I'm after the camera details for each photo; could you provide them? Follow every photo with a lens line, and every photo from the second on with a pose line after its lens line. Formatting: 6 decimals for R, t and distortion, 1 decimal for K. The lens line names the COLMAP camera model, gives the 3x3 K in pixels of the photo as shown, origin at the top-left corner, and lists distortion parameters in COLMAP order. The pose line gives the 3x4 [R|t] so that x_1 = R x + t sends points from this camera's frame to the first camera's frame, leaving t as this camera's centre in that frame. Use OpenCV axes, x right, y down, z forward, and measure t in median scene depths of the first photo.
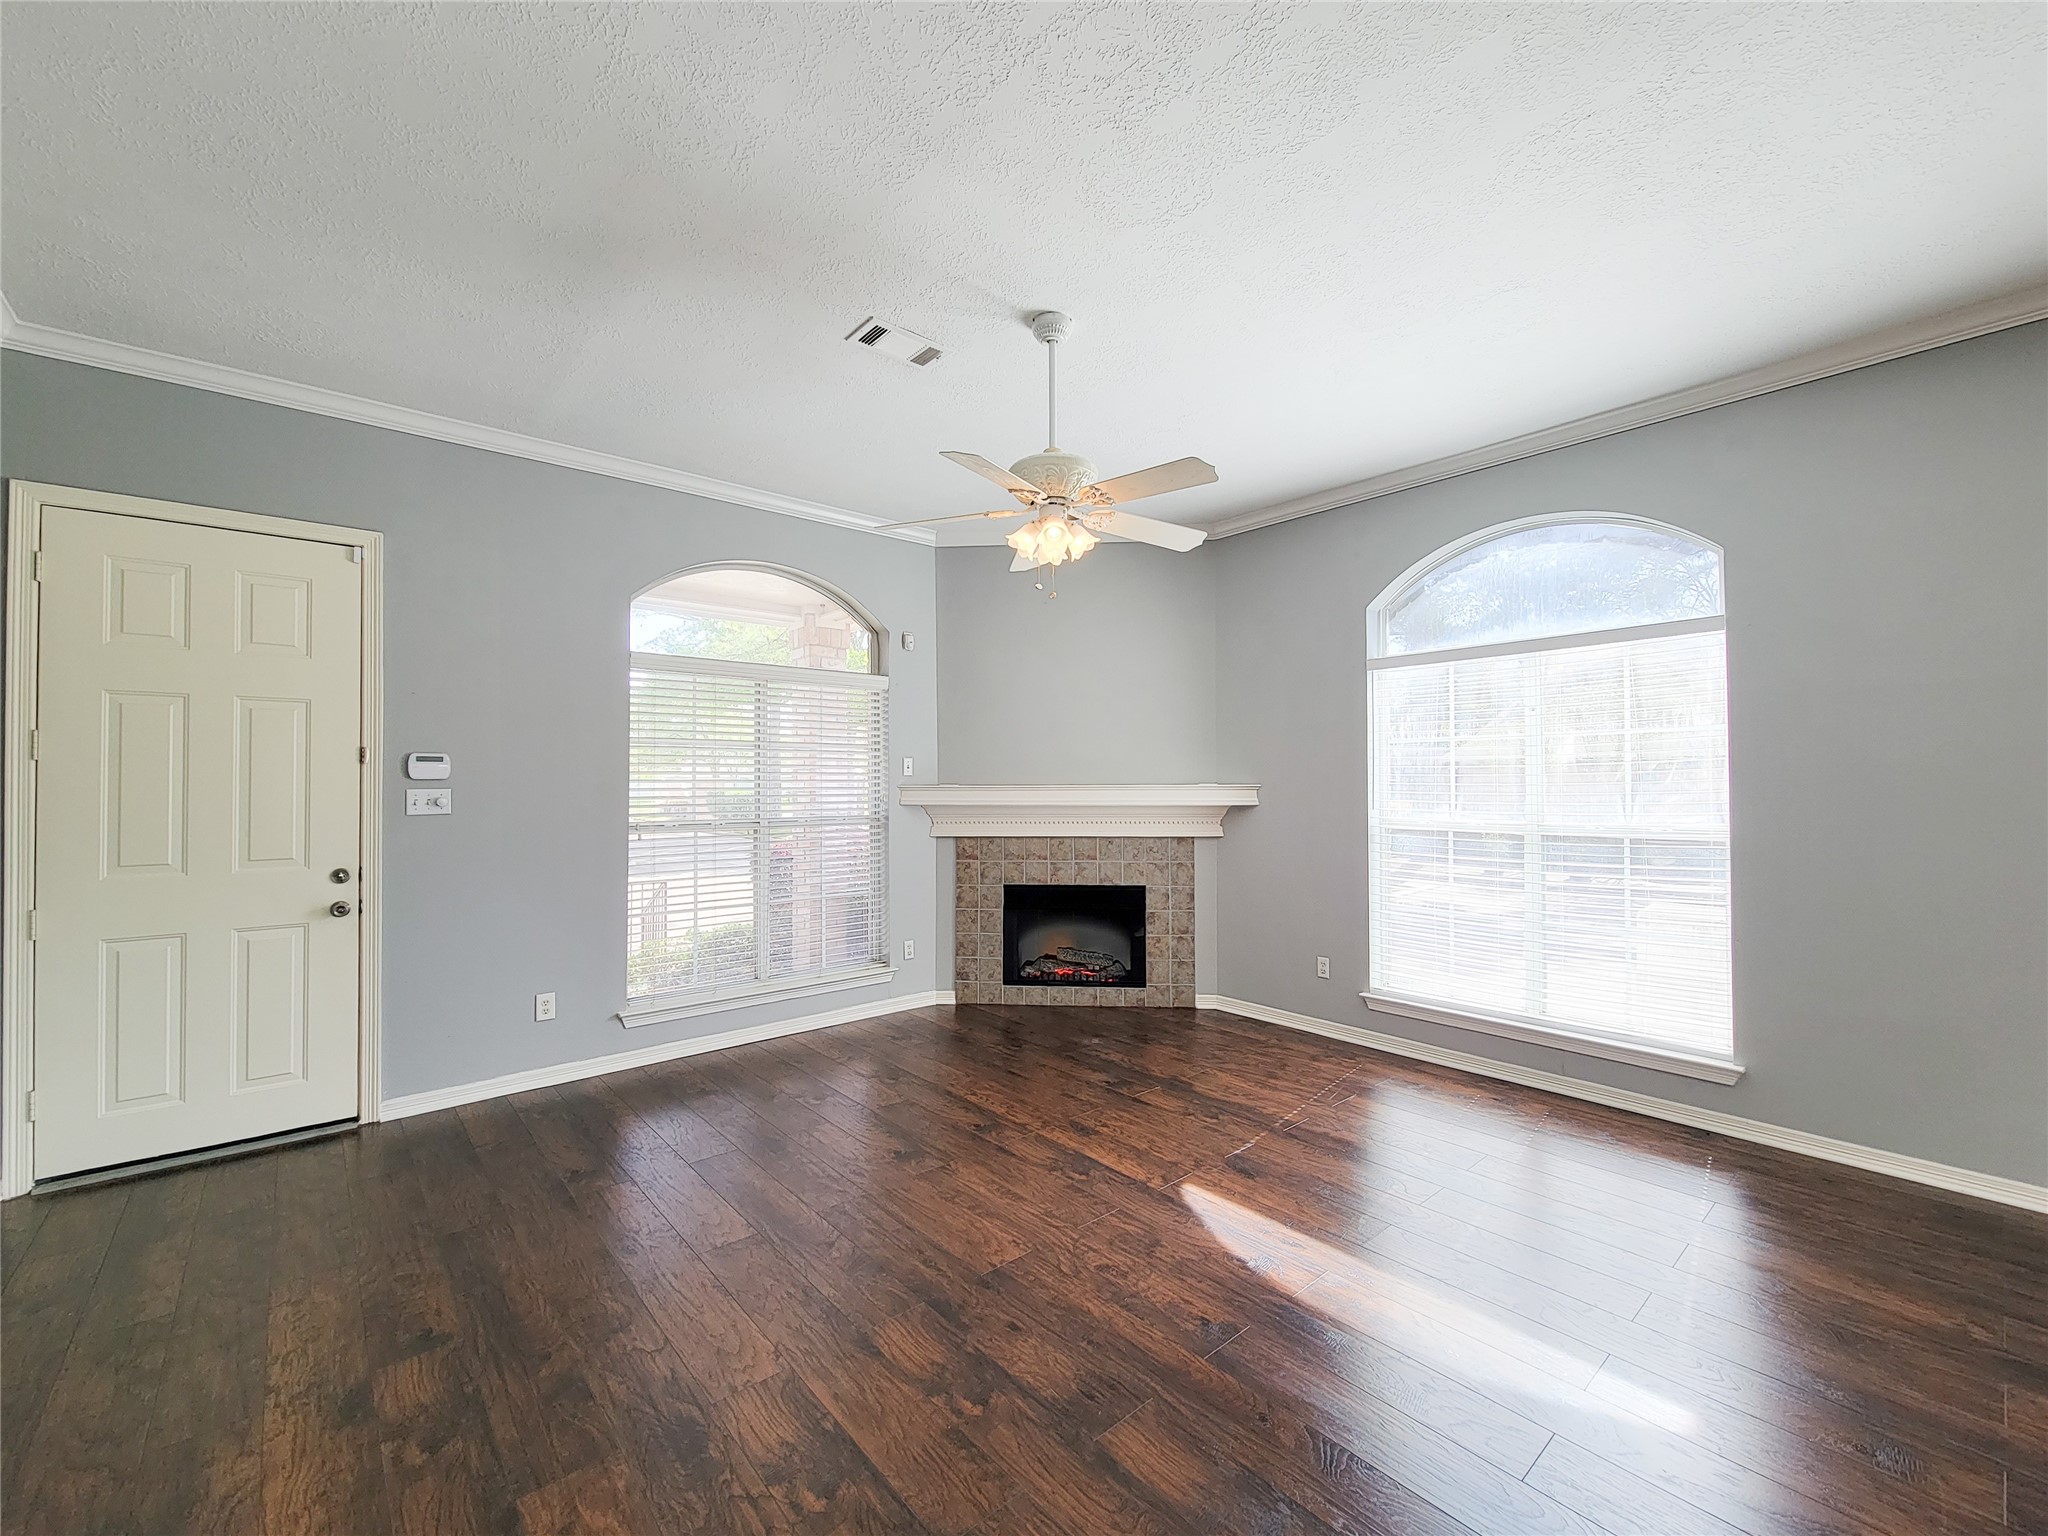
lens RADIAL K [[844.9, 0, 1043.5], [0, 844.9, 759.8], [0, 0, 1]] dist [-0.000700, -0.000466]
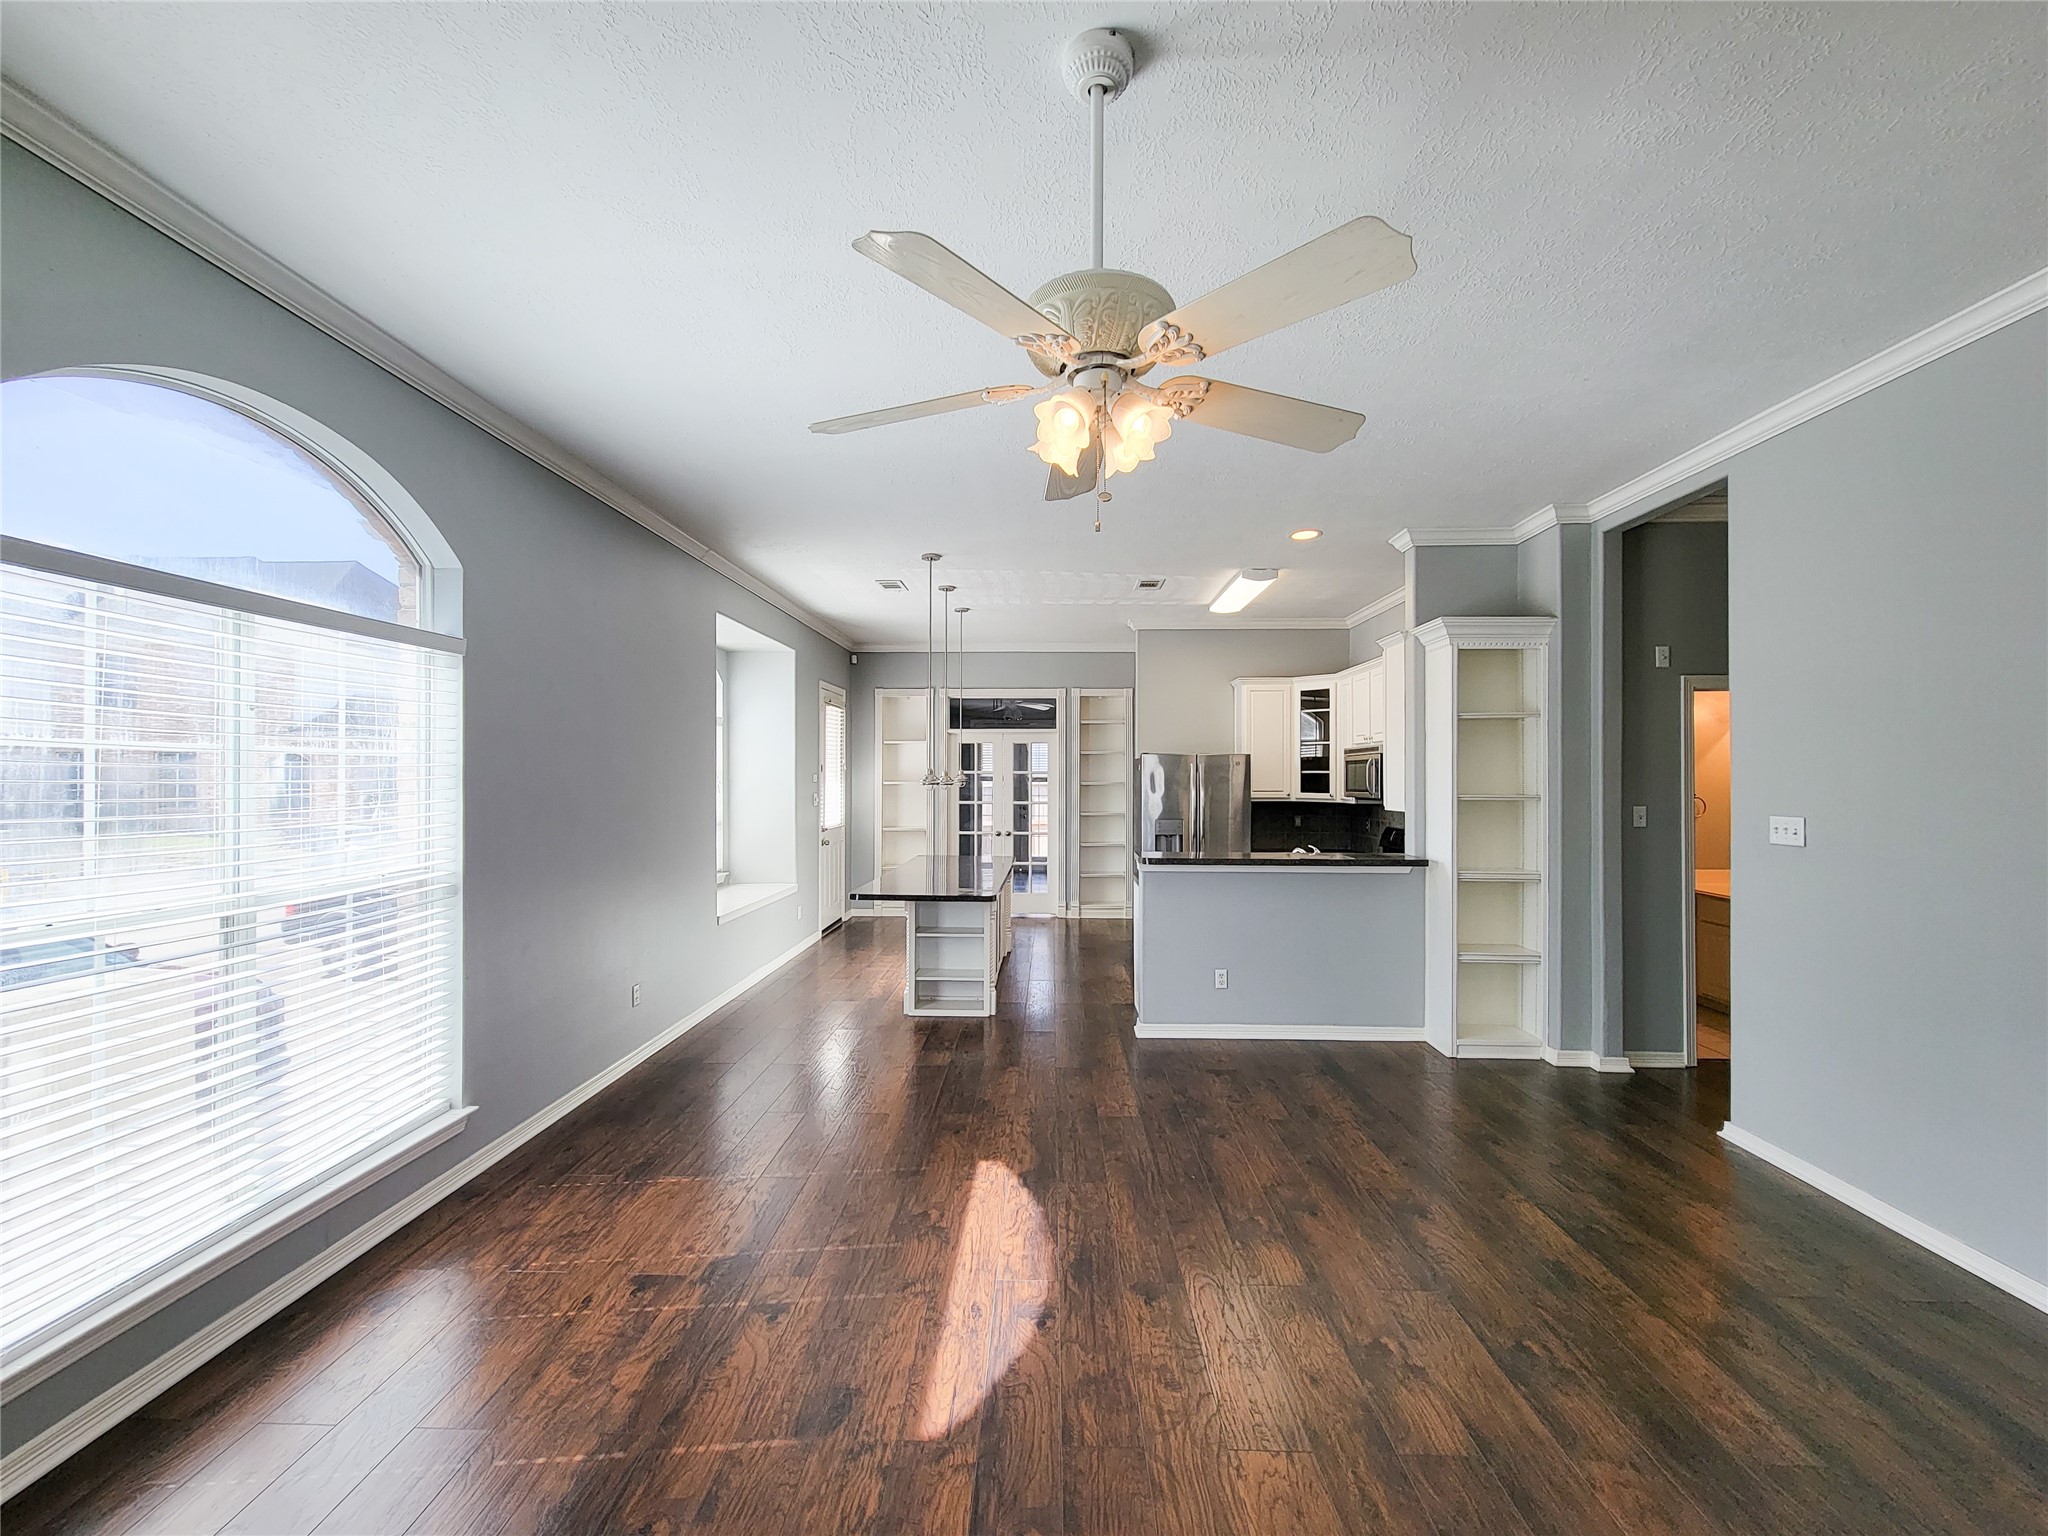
lens RADIAL K [[851.5, 0, 1018.1], [0, 851.5, 773.0], [0, 0, 1]] dist [-0.000991, -0.001036]
pose [[-0.722735, 0.004250, 0.691113, -0.289831], [-0.019260, 0.999469, -0.026287, -0.004849], [-0.690857, -0.032310, -0.722269, 1.205488]]
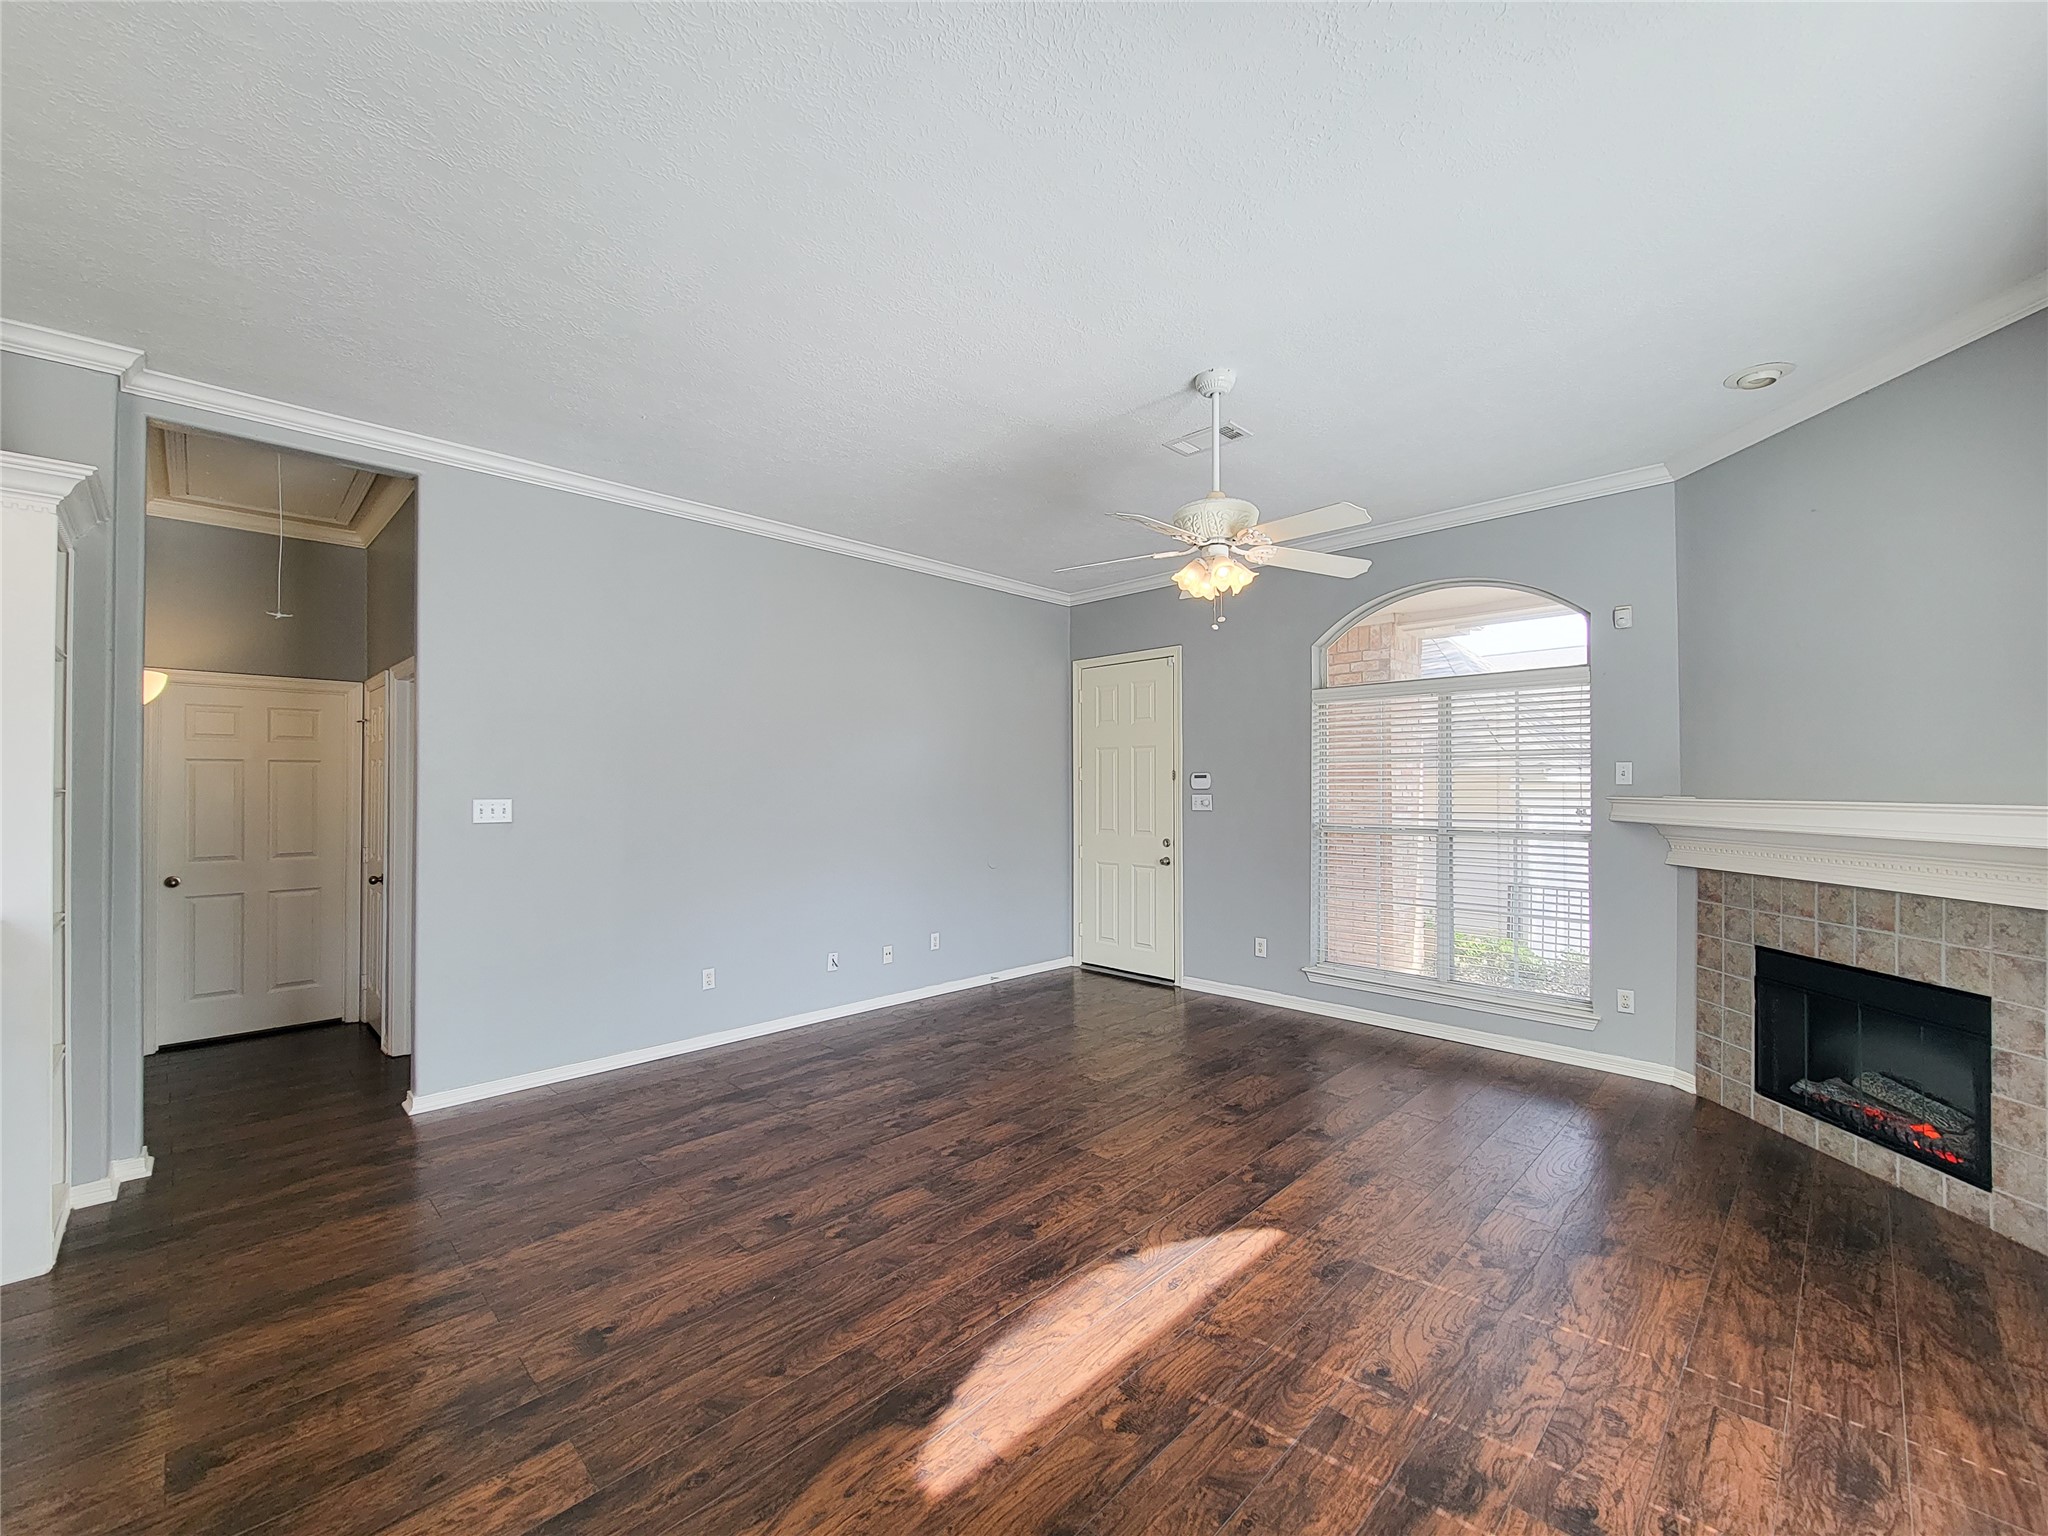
lens RADIAL K [[837.3, 0, 1017.3], [0, 837.3, 777.3], [0, 0, 1]] dist [0.003277, -0.004463]
pose [[0.060673, -0.007395, -0.998130, 0.885797], [0.029008, 0.999563, -0.005642, -0.000150], [0.997736, -0.028611, 0.060861, 0.562119]]
